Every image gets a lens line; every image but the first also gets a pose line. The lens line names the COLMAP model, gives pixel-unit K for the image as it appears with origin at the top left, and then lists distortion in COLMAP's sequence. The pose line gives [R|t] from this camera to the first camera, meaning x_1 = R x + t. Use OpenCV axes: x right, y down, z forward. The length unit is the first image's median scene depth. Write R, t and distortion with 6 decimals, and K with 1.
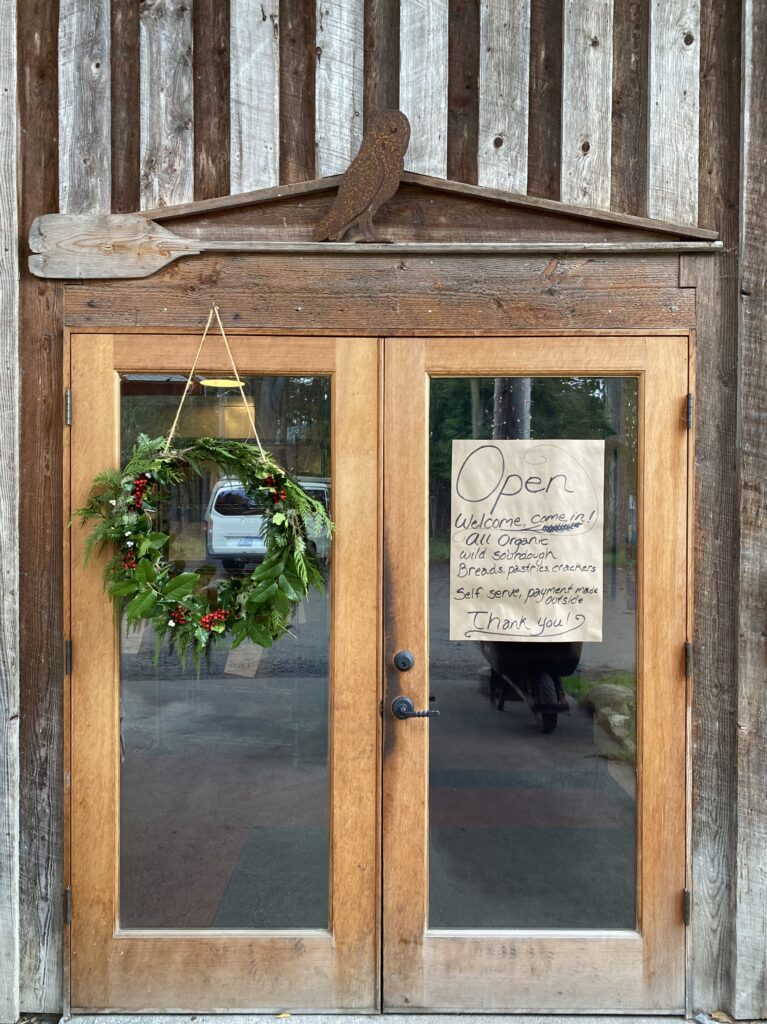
lens RADIAL K [[772.2, 0, 381.4], [0, 772.2, 510.1], [0, 0, 1]] dist [0.021795, -0.007319]
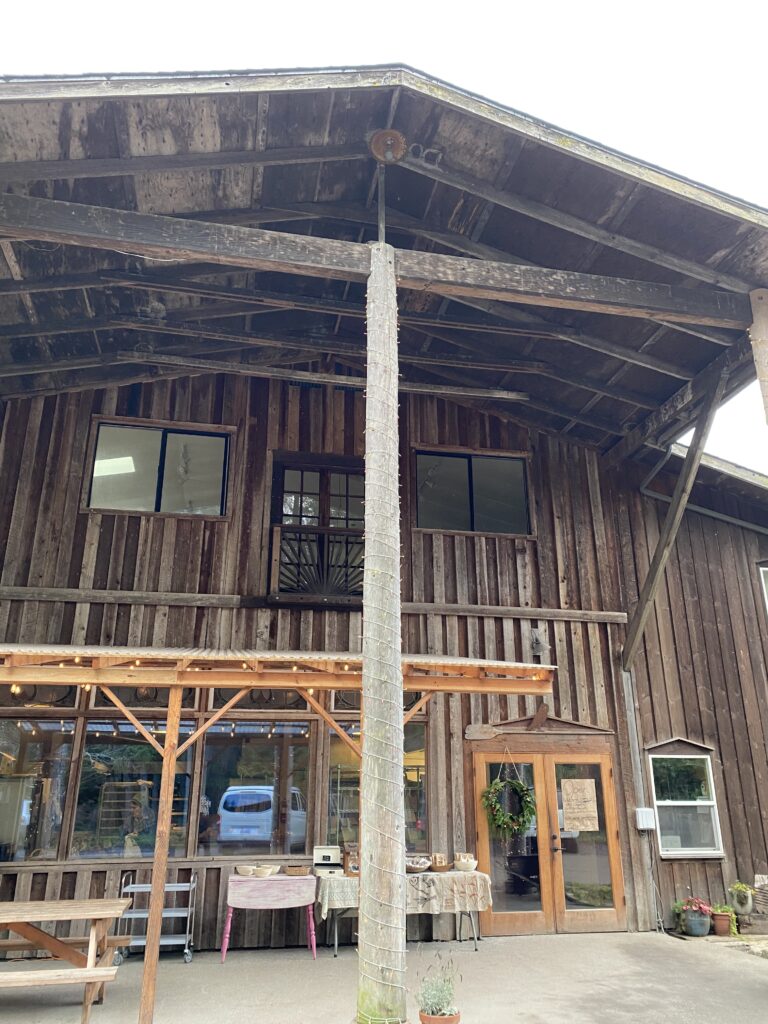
lens RADIAL K [[772.2, 0, 386.1], [0, 772.2, 511.8], [0, 0, 1]] dist [0.021795, -0.007319]
pose [[0.981102, 0.060395, 0.183824, -1.727978], [0.008759, 0.935202, -0.354008, 0.033486], [-0.193293, 0.348928, 0.916999, -3.242043]]
